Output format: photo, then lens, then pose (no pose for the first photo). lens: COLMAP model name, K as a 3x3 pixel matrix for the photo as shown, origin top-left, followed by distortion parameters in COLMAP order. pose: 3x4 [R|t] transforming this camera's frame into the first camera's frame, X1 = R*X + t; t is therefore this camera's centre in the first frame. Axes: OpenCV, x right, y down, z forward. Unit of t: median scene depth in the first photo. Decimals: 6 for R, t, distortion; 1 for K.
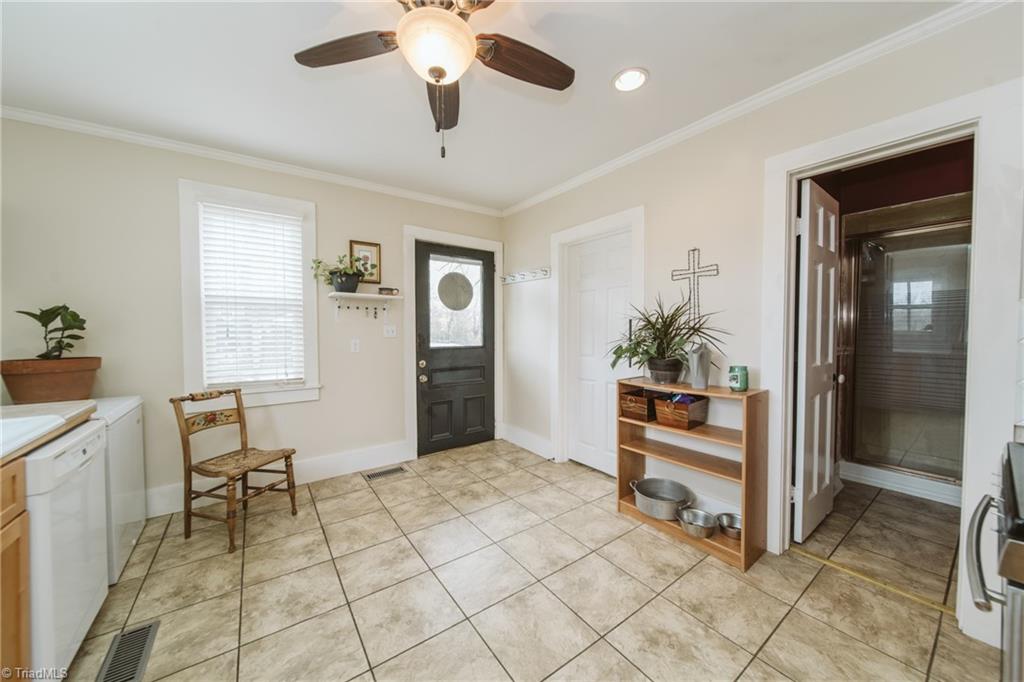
lens RADIAL K [[363.6, 0, 512.7], [0, 363.6, 342.8], [0, 0, 1]] dist [-0.001711, -0.000350]
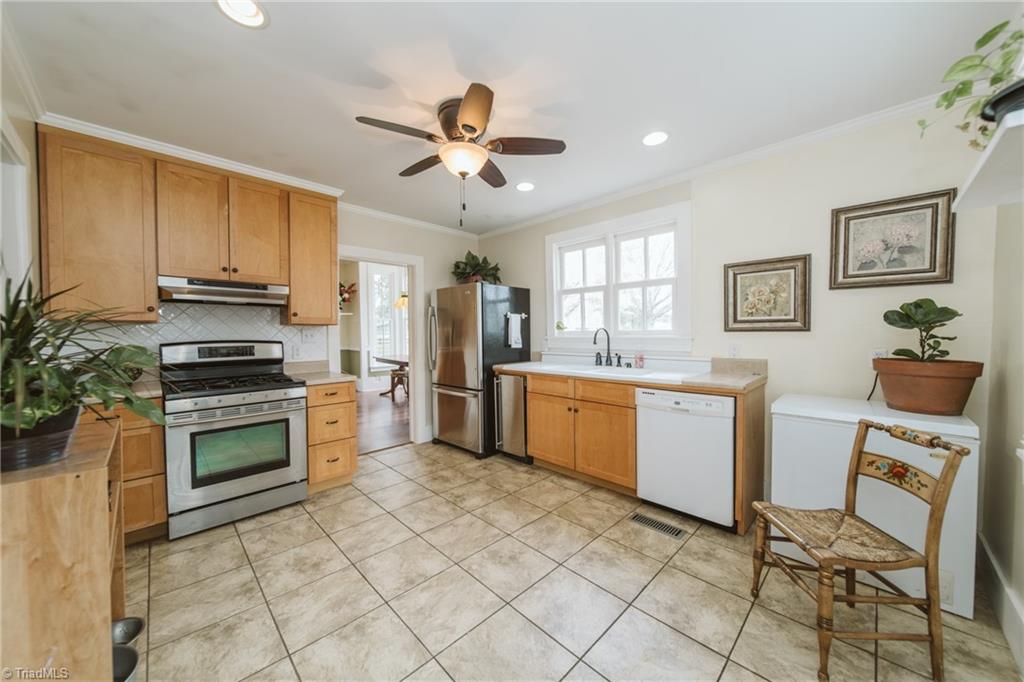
lens RADIAL K [[363.6, 0, 512.7], [0, 363.6, 342.8], [0, 0, 1]] dist [-0.001711, -0.000350]
pose [[-0.986677, 0.015821, -0.161922, -0.111099], [0.007153, 0.998517, 0.053973, -0.065623], [0.162535, 0.052095, -0.985327, 1.978006]]
